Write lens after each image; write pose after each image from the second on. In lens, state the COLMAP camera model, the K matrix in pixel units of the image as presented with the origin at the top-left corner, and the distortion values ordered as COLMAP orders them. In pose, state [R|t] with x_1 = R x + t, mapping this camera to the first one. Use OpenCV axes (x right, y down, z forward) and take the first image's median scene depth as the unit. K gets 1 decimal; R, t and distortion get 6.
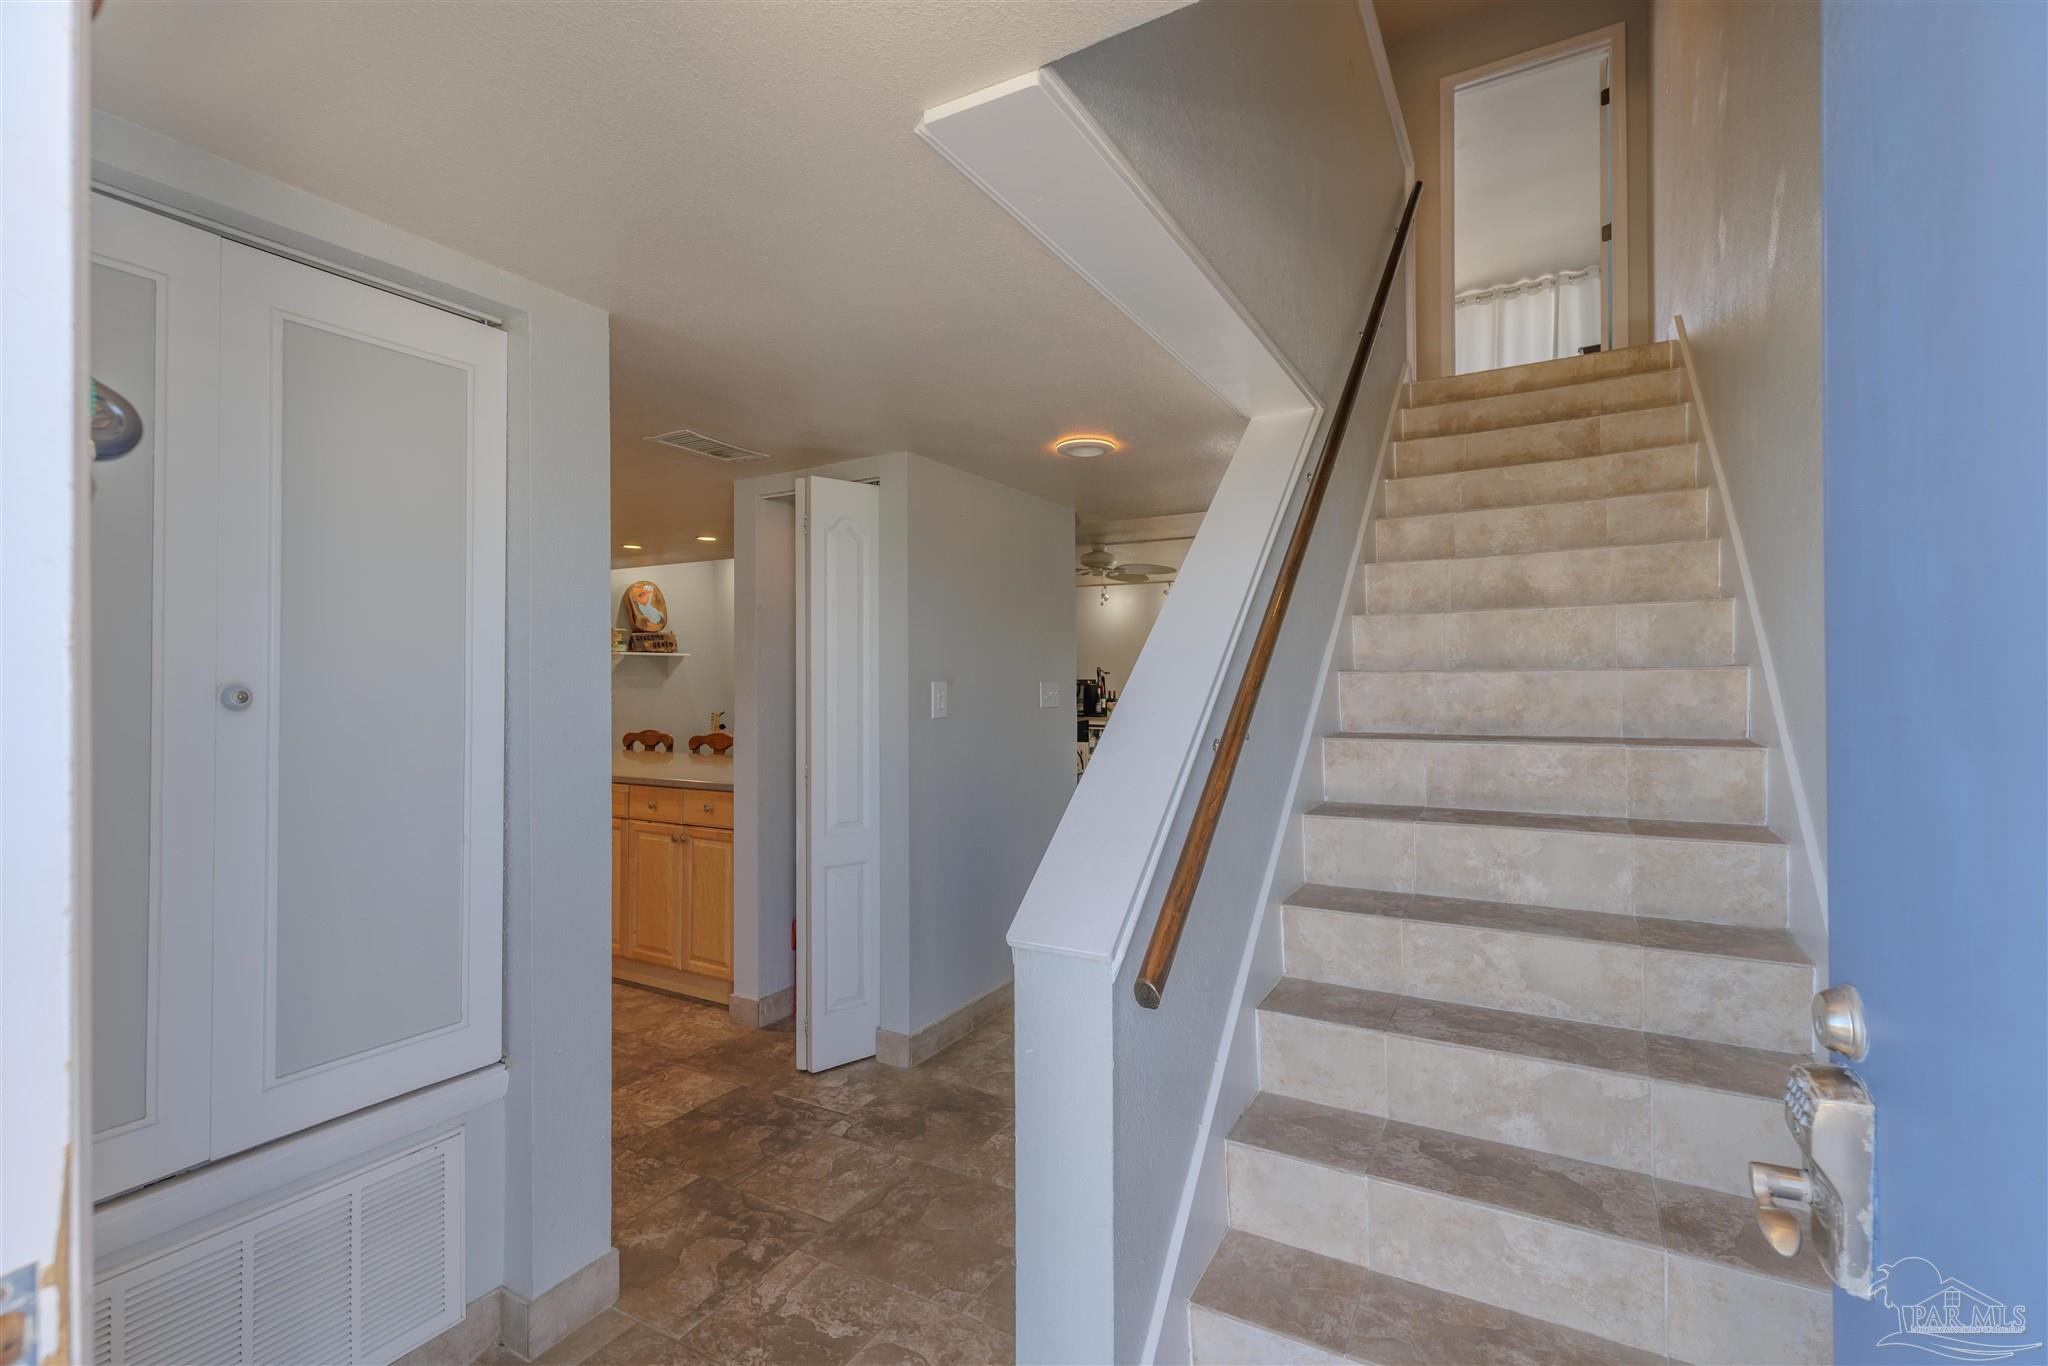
lens RADIAL K [[905.7, 0, 1024.7], [0, 905.7, 681.4], [0, 0, 1]] dist [0.000120, -0.000003]
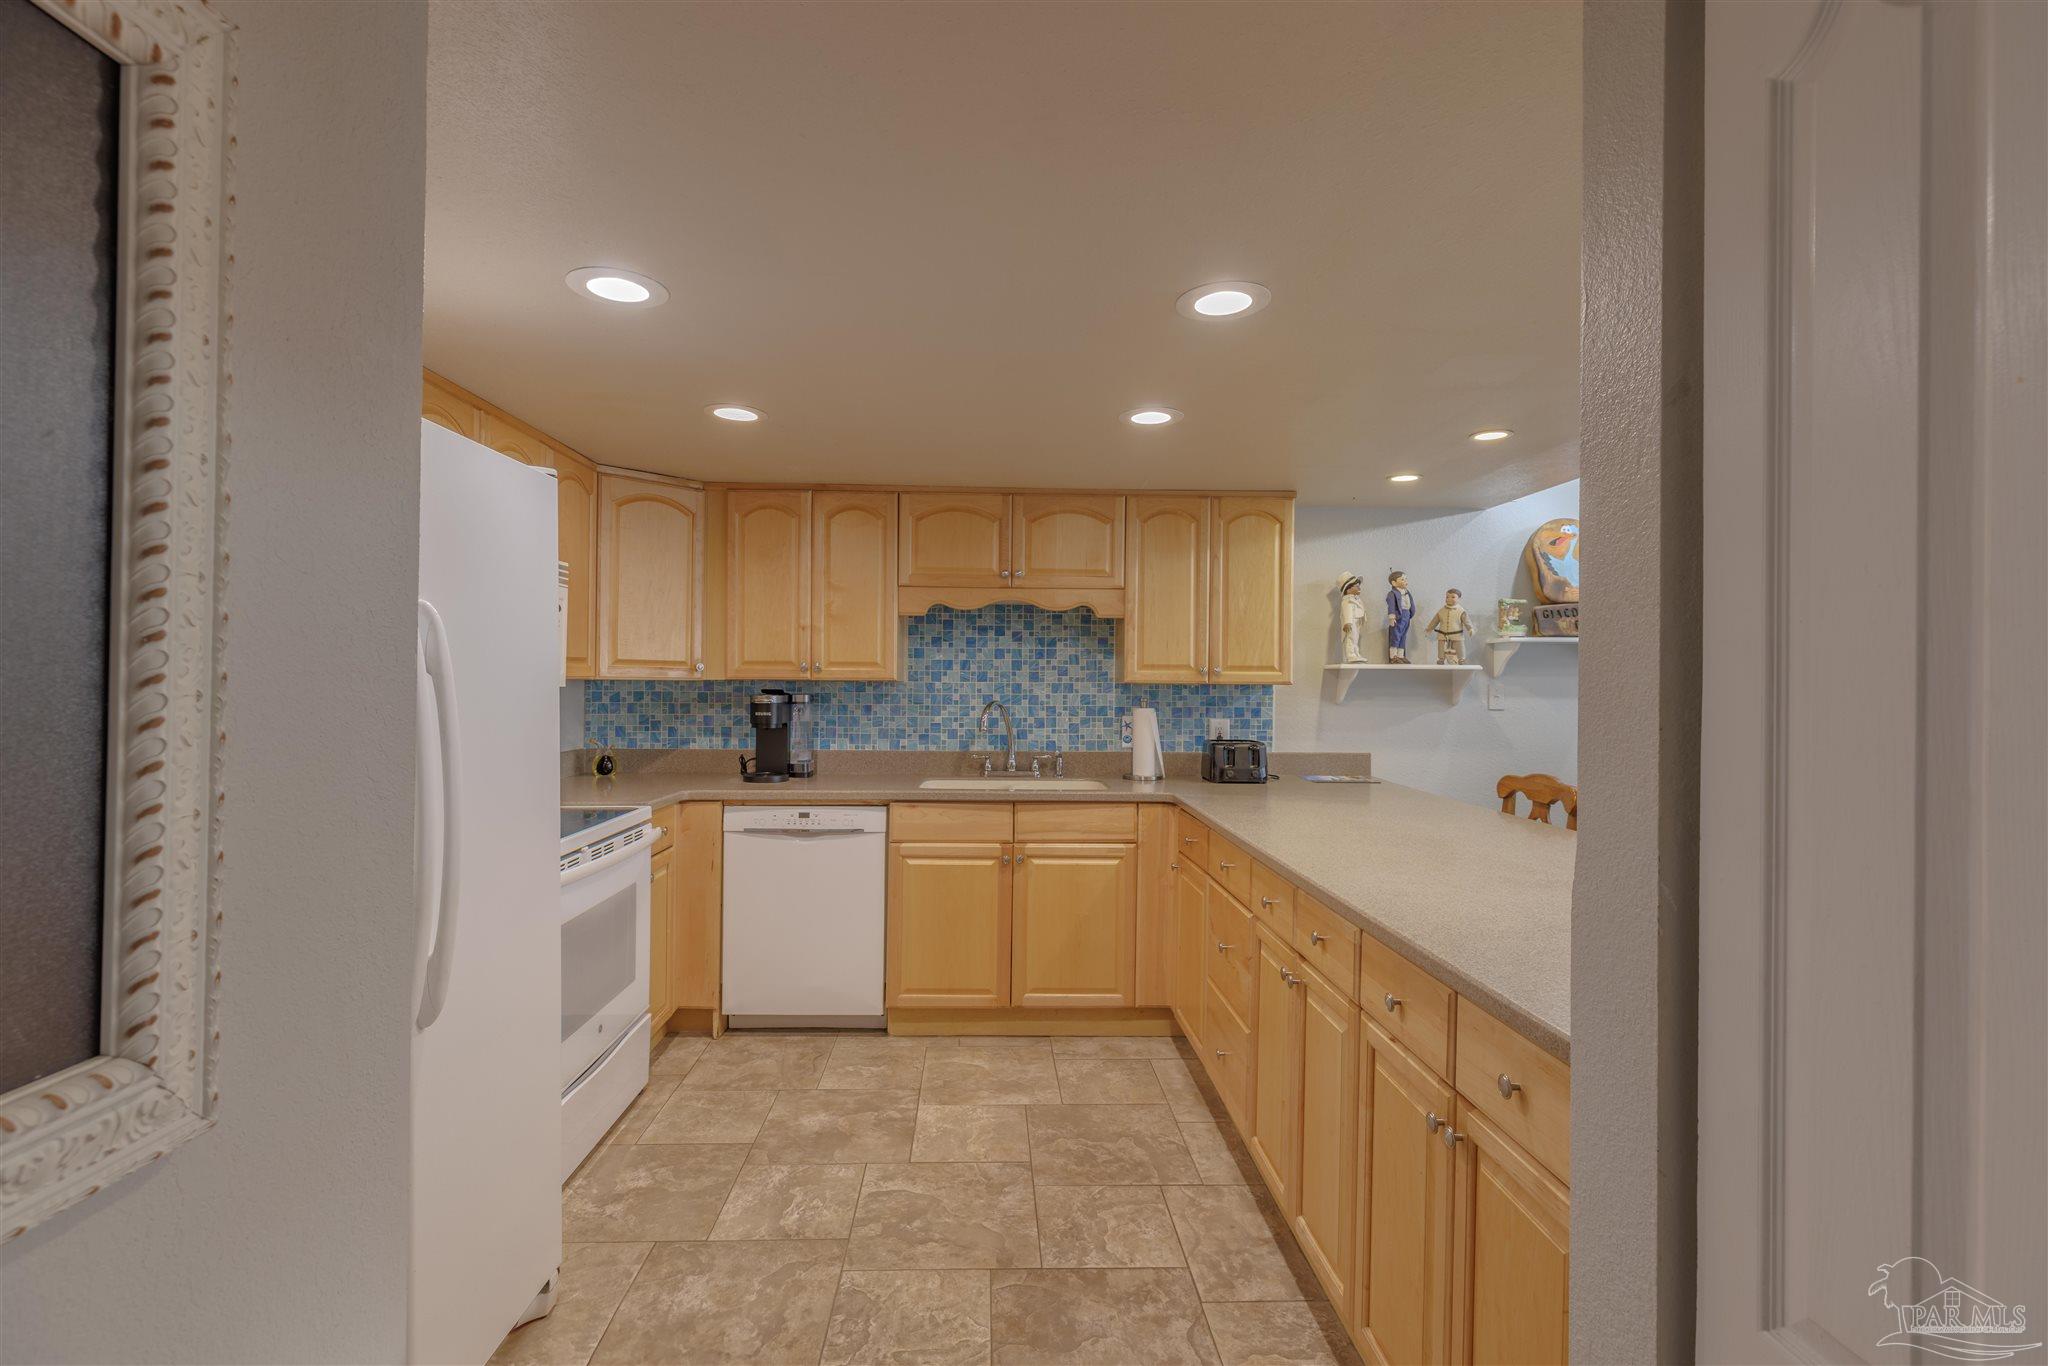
lens RADIAL K [[905.7, 0, 1018.0], [0, 905.7, 677.7], [0, 0, 1]] dist [0.000120, -0.000003]
pose [[0.531170, 0.001055, -0.847265, -0.100732], [-0.002016, 0.999998, -0.000018, -0.004285], [0.847263, 0.001718, 0.531171, 0.376565]]
